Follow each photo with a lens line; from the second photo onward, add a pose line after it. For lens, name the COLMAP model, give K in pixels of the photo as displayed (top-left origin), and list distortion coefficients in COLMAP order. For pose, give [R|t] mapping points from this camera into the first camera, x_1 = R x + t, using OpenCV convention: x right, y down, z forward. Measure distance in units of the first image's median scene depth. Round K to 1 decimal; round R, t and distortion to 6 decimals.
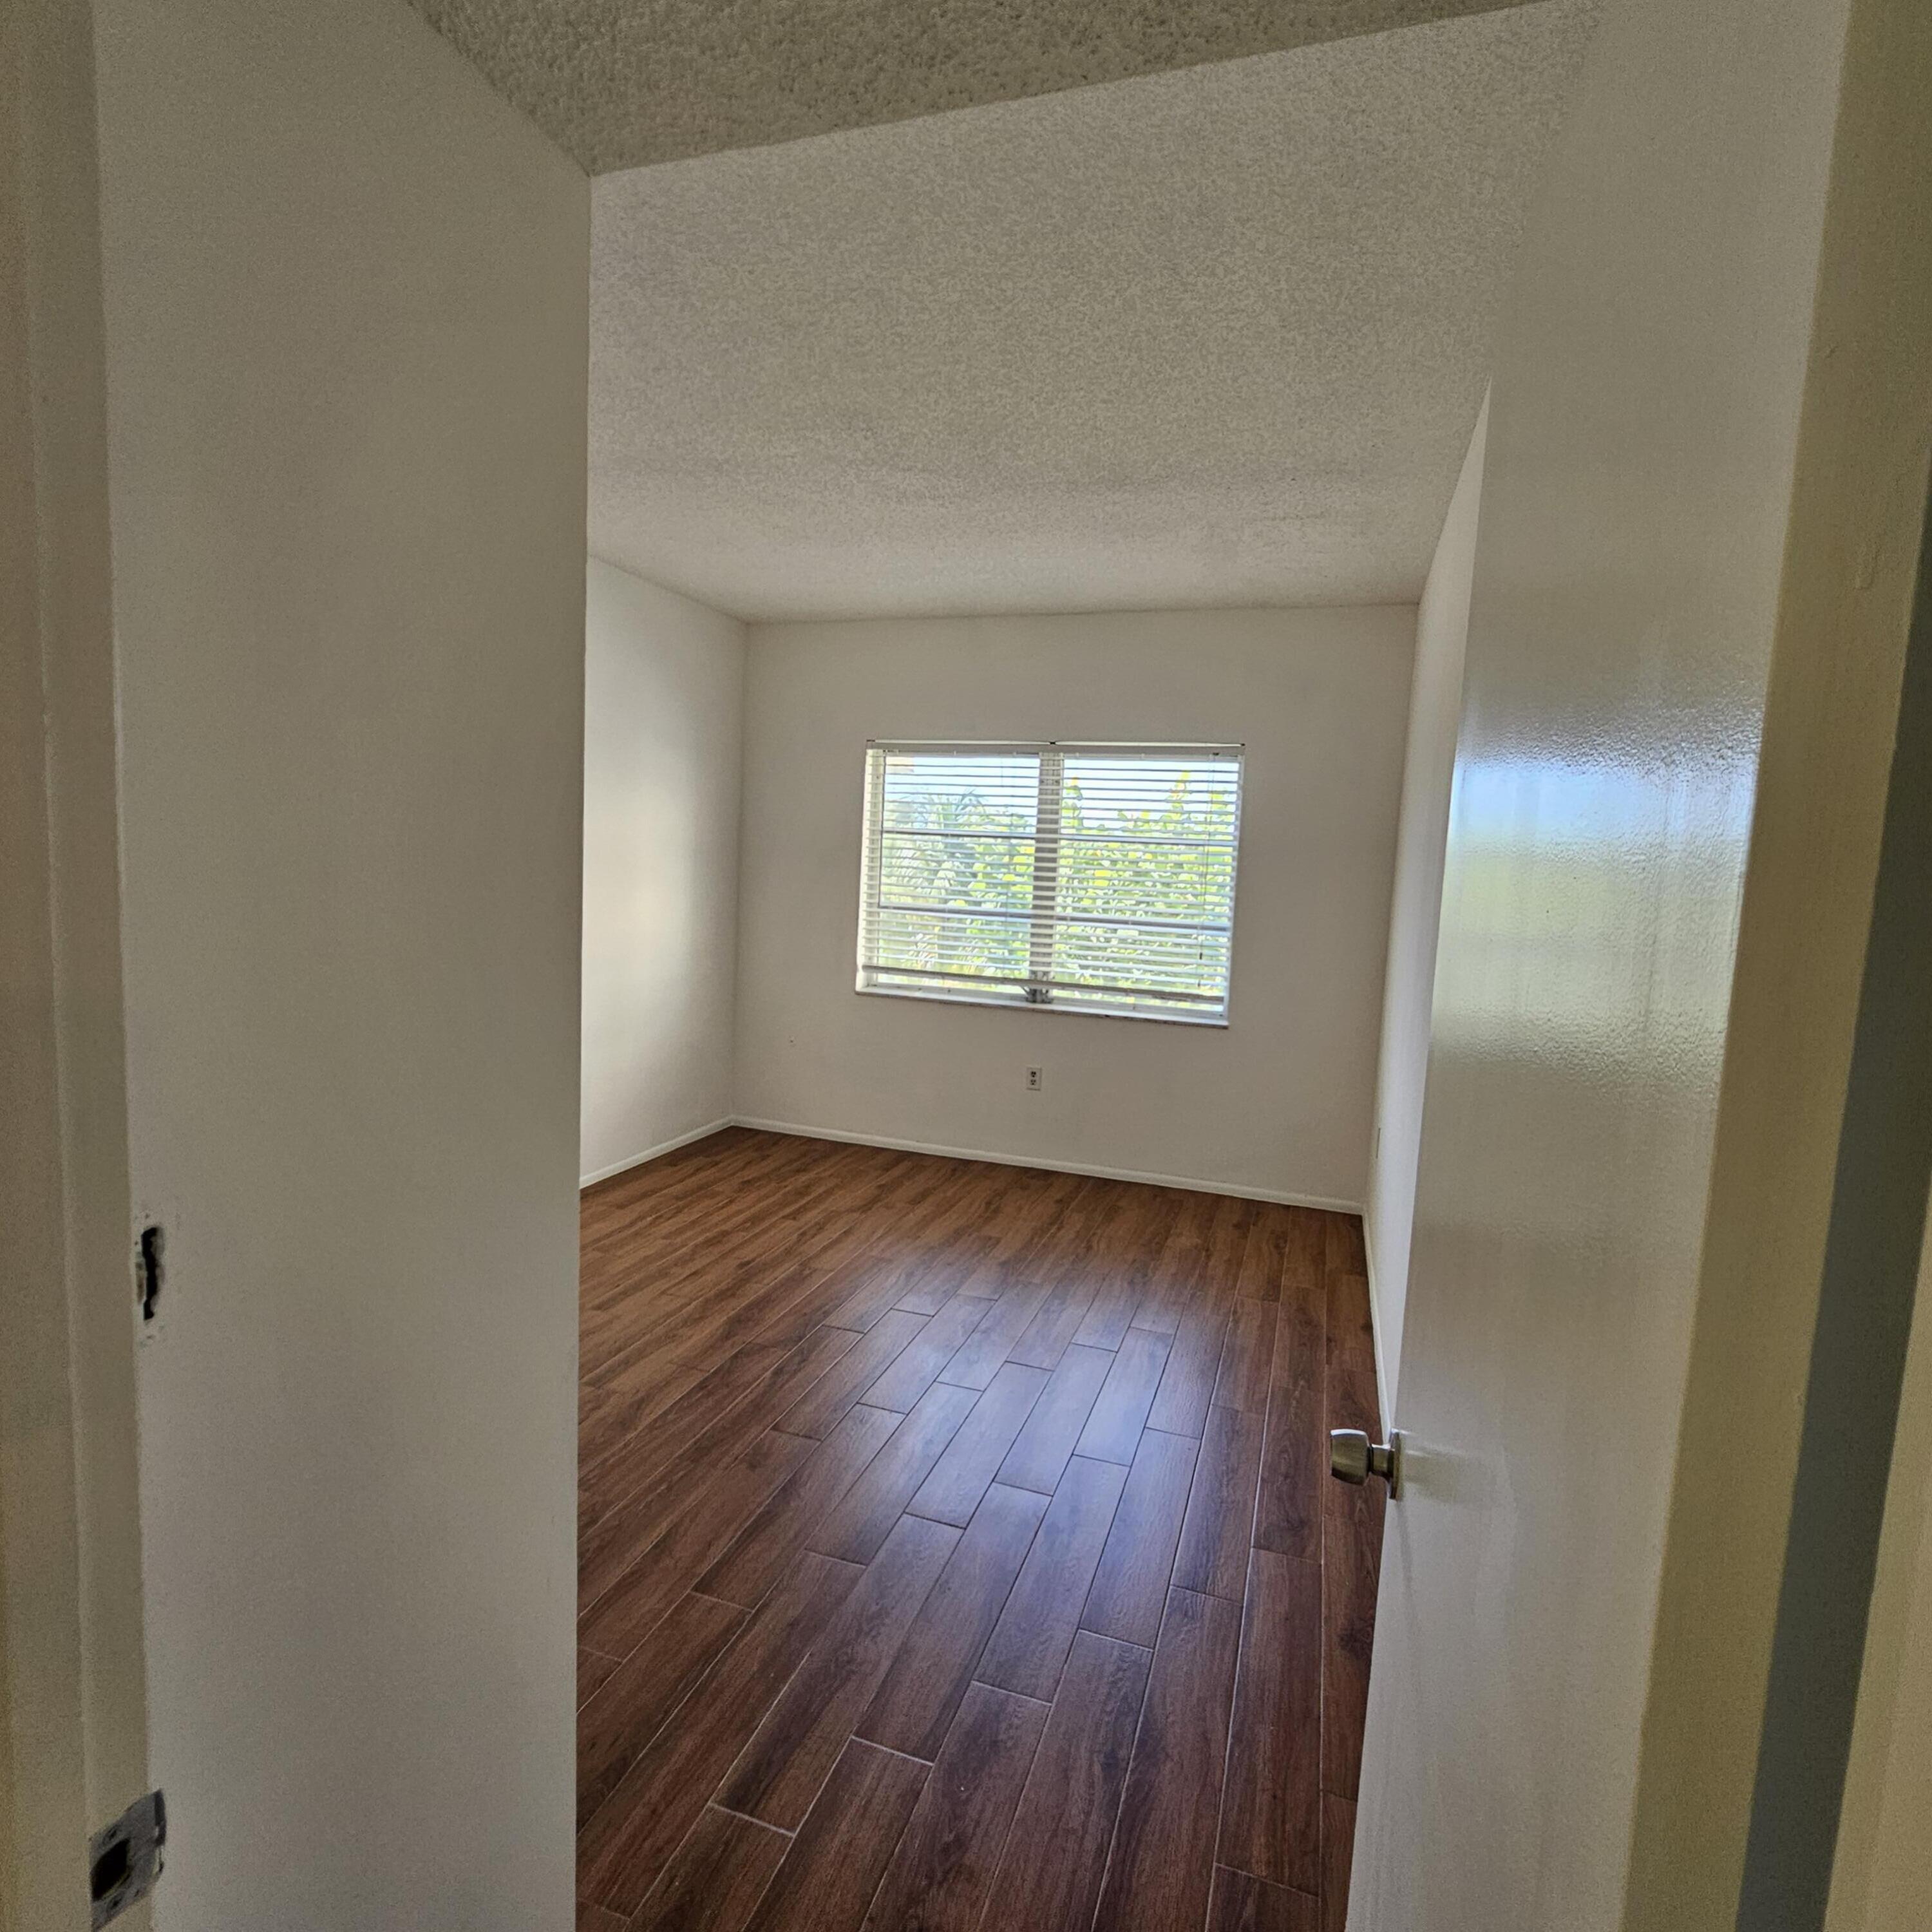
lens RADIAL K [[1024.9, 0, 976.6], [0, 1024.9, 966.4], [0, 0, 1]] dist [-0.000265, -0.000015]
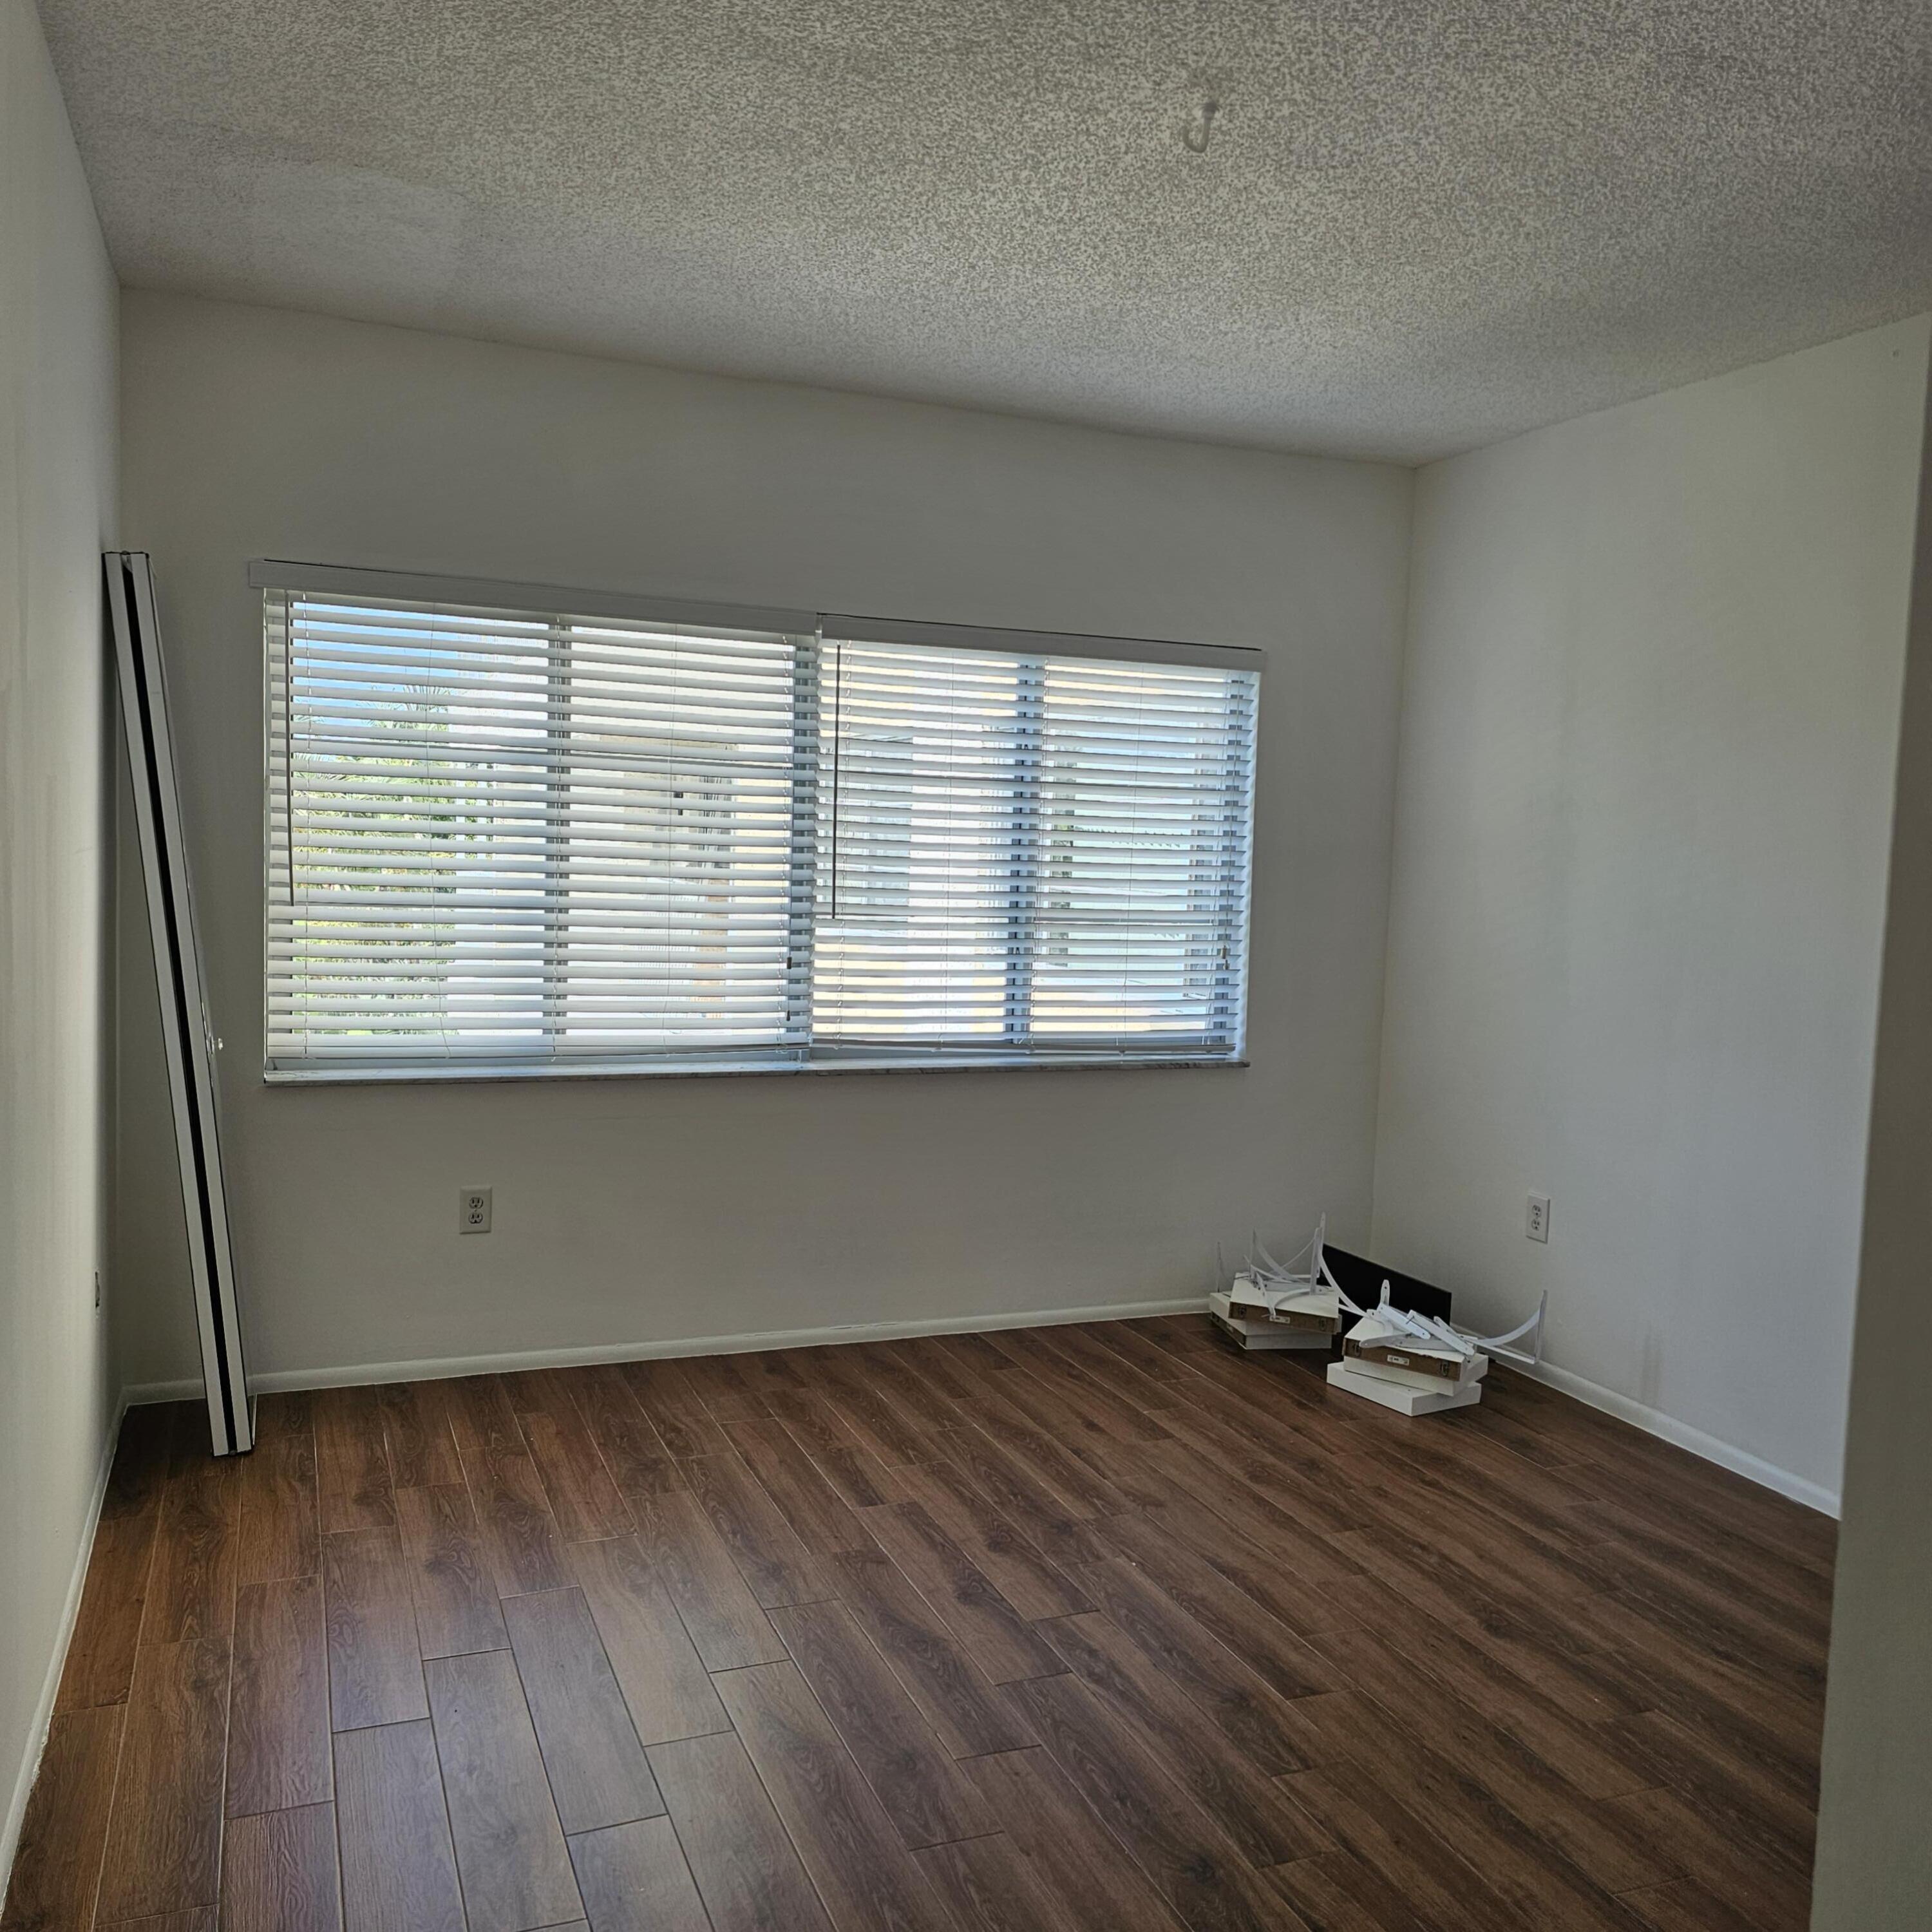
lens RADIAL K [[1788.4, 0, 963.3], [0, 1788.4, 979.5], [0, 0, 1]] dist [0.114039, -0.094436]
pose [[0.770704, -0.080601, 0.632076, -0.517162], [0.073353, 0.996595, 0.037642, -0.044390], [-0.632958, 0.017354, 0.773992, 0.152778]]
